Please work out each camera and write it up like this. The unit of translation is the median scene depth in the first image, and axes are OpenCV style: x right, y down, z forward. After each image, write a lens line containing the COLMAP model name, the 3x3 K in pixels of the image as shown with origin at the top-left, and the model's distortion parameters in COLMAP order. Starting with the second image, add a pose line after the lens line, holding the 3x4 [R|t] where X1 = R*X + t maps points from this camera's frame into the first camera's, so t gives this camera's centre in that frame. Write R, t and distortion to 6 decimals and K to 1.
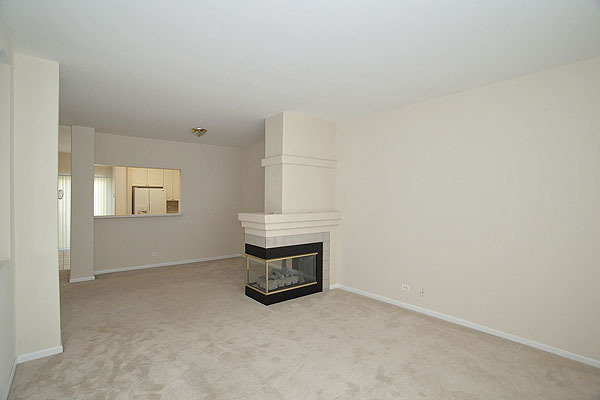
lens RADIAL K [[298.3, 0, 295.7], [0, 298.3, 201.5], [0, 0, 1]] dist [-0.085525, 0.035596]
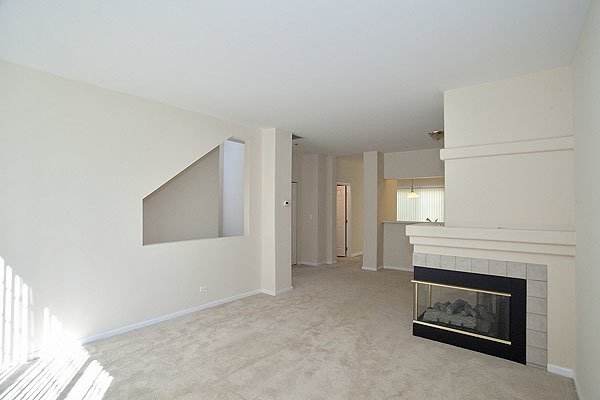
lens RADIAL K [[298.3, 0, 295.7], [0, 298.3, 201.5], [0, 0, 1]] dist [-0.085525, 0.035596]
pose [[0.195897, -0.018905, -0.980442, 0.581845], [-0.006452, 0.999768, -0.020566, -0.003442], [0.980603, 0.010354, 0.195729, 0.462605]]
